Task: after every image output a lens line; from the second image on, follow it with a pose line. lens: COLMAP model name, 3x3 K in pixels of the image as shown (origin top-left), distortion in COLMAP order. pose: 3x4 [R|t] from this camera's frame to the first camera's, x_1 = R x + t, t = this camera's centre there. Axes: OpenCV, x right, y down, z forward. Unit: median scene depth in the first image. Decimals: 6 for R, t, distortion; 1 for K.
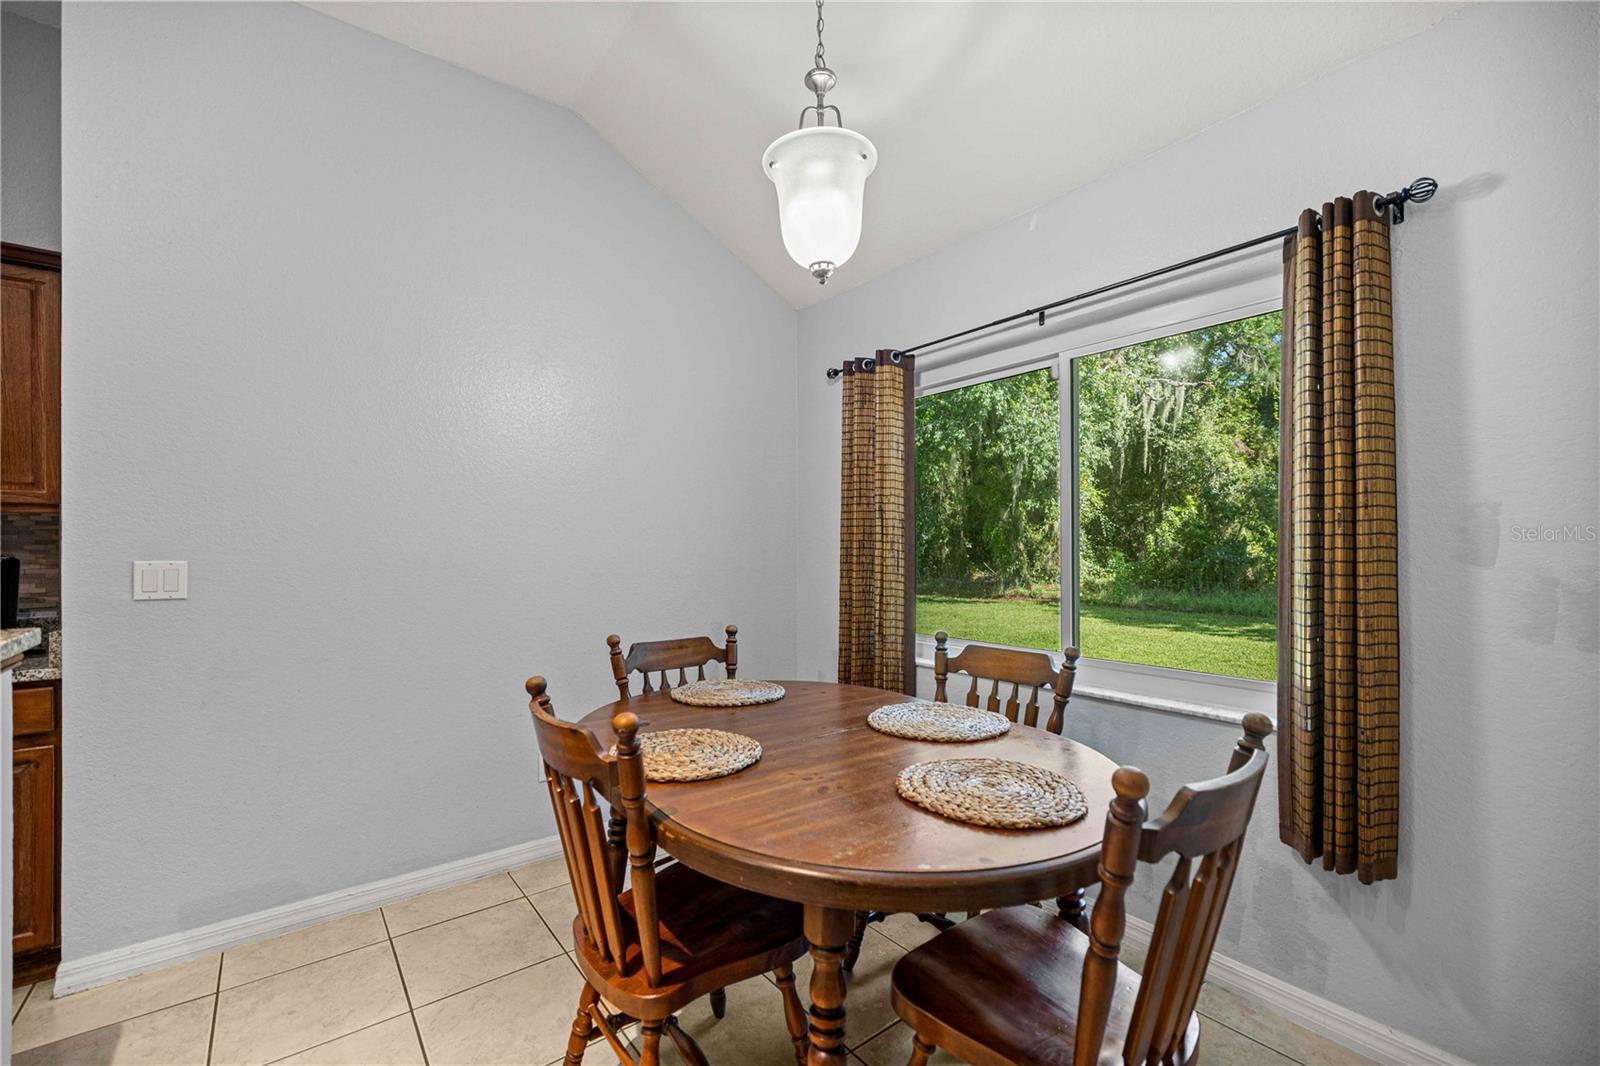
lens RADIAL K [[668.6, 0, 797.2], [0, 668.6, 541.3], [0, 0, 1]] dist [0.001012, 0.000190]
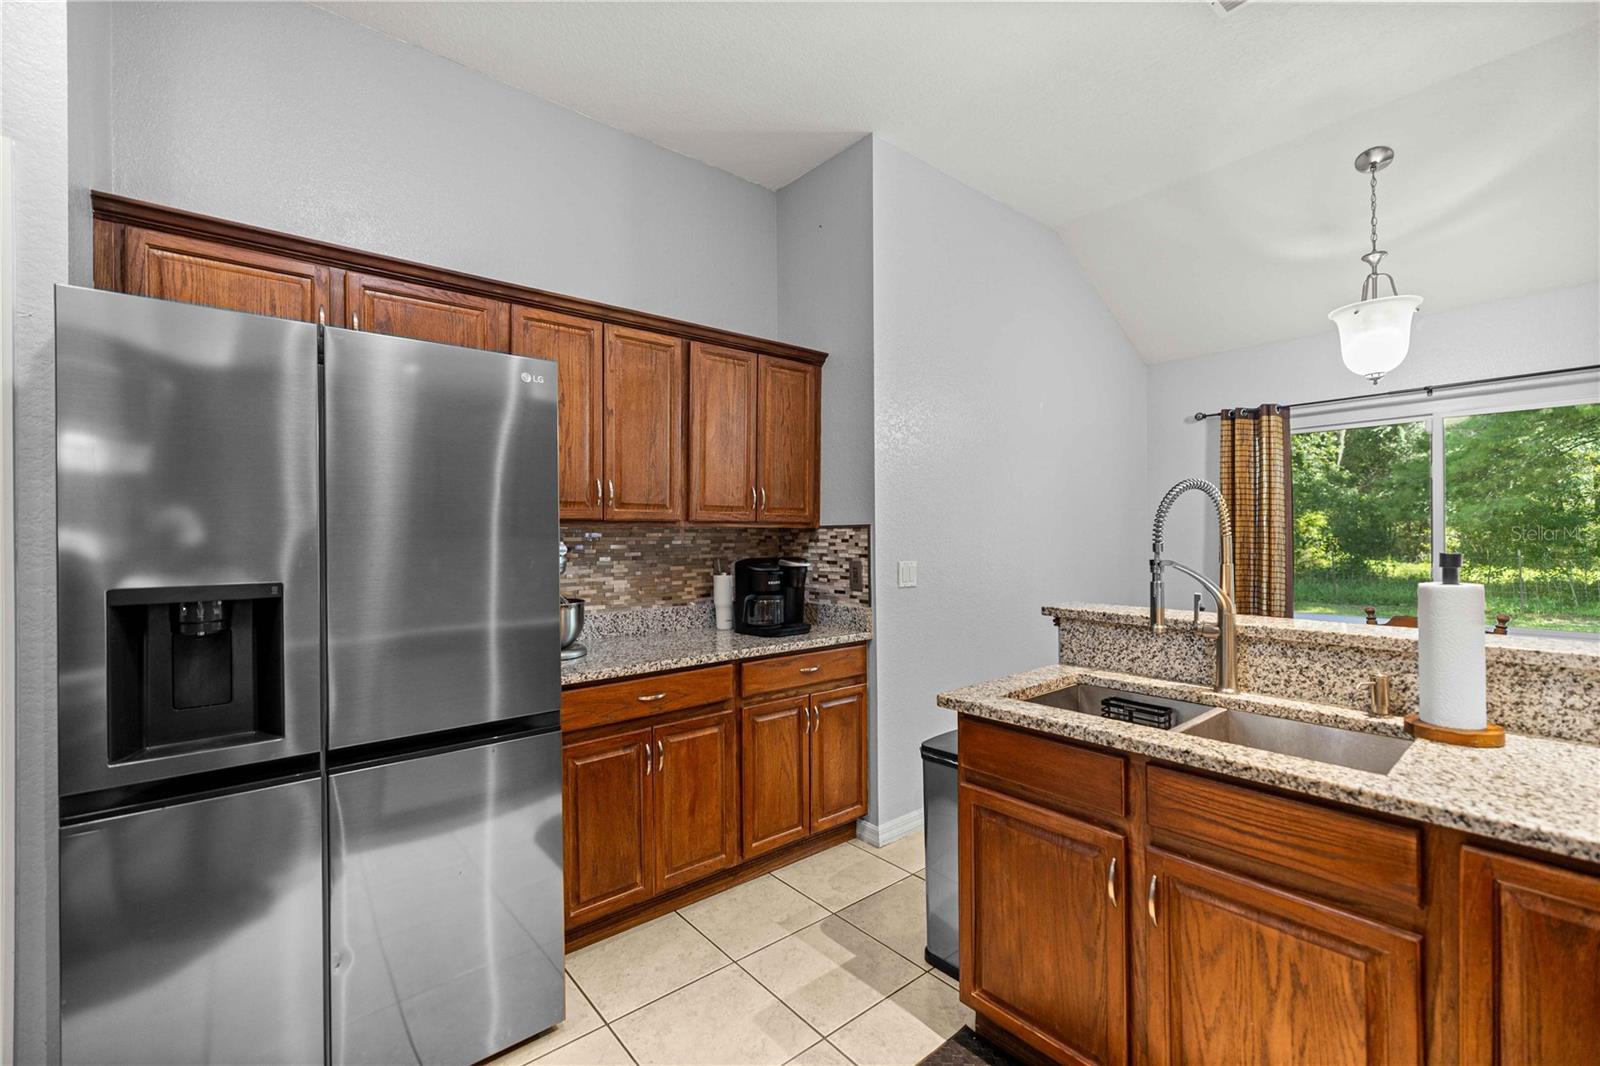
lens RADIAL K [[712.7, 0, 803.9], [0, 712.7, 544.8], [0, 0, 1]] dist [-0.000244, -0.000196]
pose [[0.998183, -0.009429, 0.059507, -0.918531], [0.009288, 0.999953, 0.002659, -0.009681], [-0.059529, -0.002102, 0.998224, -0.406226]]
